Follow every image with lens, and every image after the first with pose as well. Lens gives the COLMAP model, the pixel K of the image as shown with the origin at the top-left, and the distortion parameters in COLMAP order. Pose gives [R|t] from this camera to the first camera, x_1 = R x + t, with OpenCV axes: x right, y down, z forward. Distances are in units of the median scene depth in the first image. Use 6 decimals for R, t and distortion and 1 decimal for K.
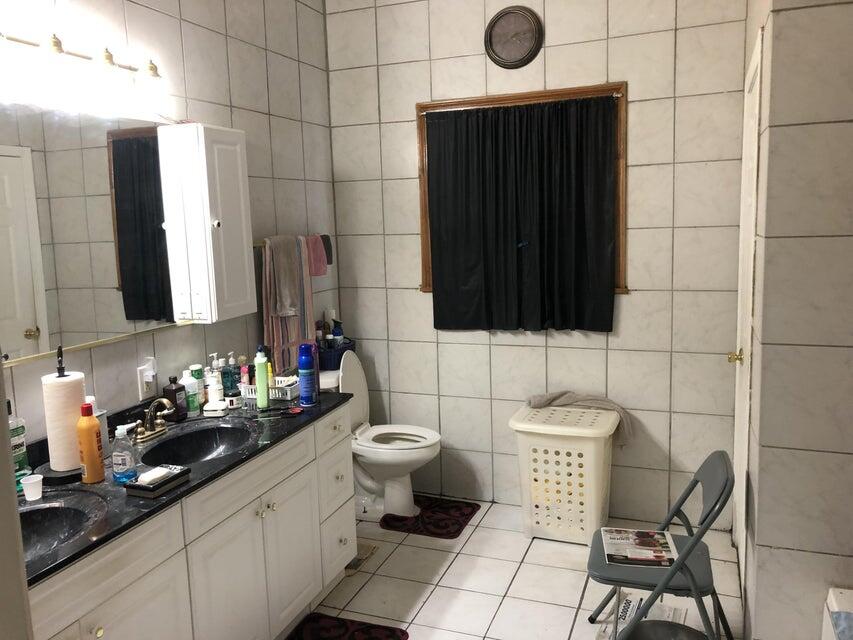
lens RADIAL K [[692.1, 0, 426.5], [0, 692.1, 320.0], [0, 0, 1]] dist [0.009076, 0.014055]
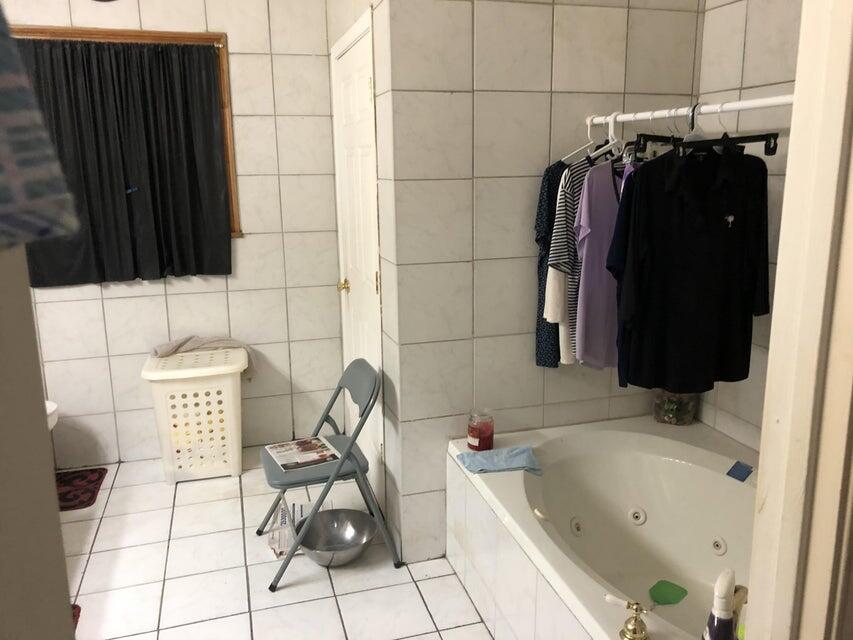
lens RADIAL K [[695.6, 0, 426.5], [0, 695.6, 320.0], [0, 0, 1]] dist [0.004948, -0.009779]
pose [[0.784915, -0.112981, 0.609215, -0.156163], [0.075832, 0.993360, 0.086520, 0.017524], [-0.614945, -0.021713, 0.788271, -0.022494]]
